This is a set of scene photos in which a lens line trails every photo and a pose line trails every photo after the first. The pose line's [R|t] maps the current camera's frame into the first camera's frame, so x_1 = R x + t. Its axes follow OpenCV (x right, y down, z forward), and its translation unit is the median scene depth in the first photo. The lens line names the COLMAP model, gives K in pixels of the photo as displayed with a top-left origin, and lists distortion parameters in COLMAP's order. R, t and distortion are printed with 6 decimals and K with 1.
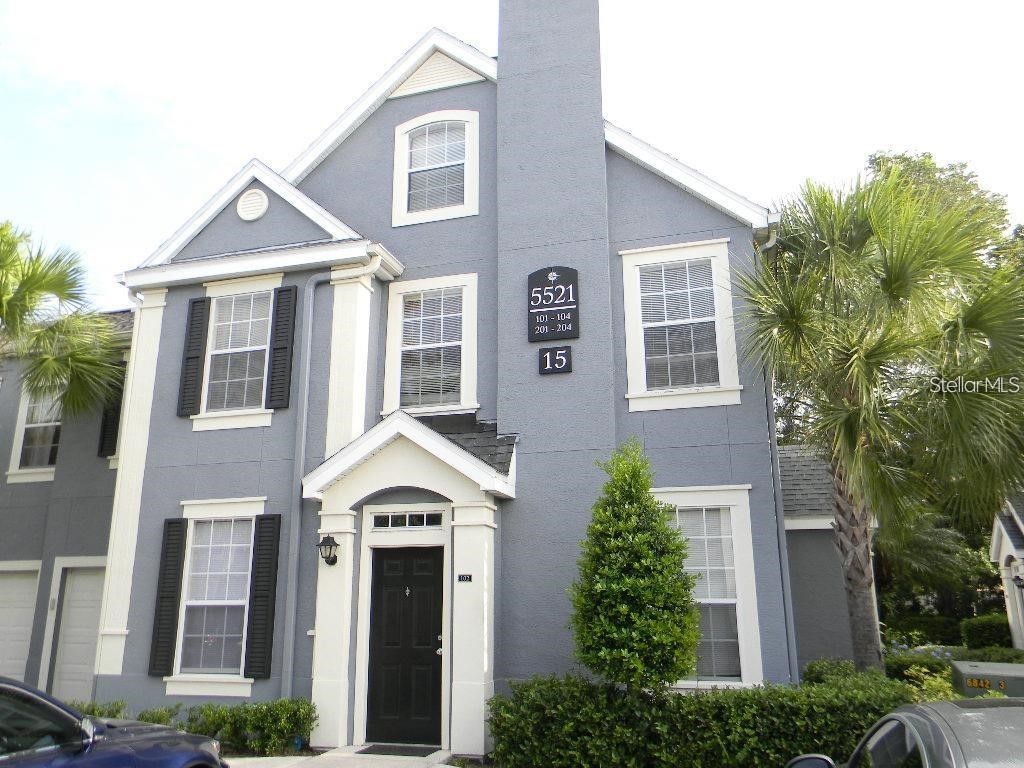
lens RADIAL K [[819.2, 0, 511.3], [0, 819.2, 380.0], [0, 0, 1]] dist [0.008708, -0.000072]
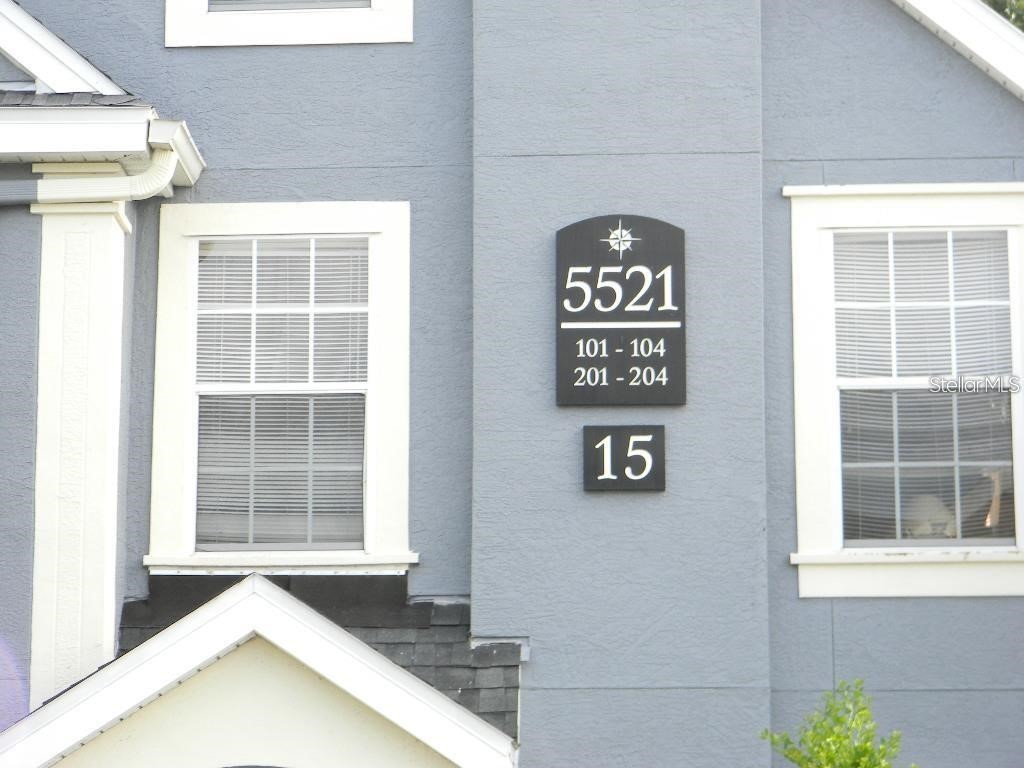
lens RADIAL K [[3170.3, 0, 512.1], [0, 3170.3, 384.8], [0, 0, 1]] dist [-0.065086, 0.000000]
pose [[0.972917, 0.051680, 0.225302, -0.344324], [-0.066729, 0.995984, 0.059695, -0.145977], [-0.221312, -0.073112, 0.972458, -0.484191]]
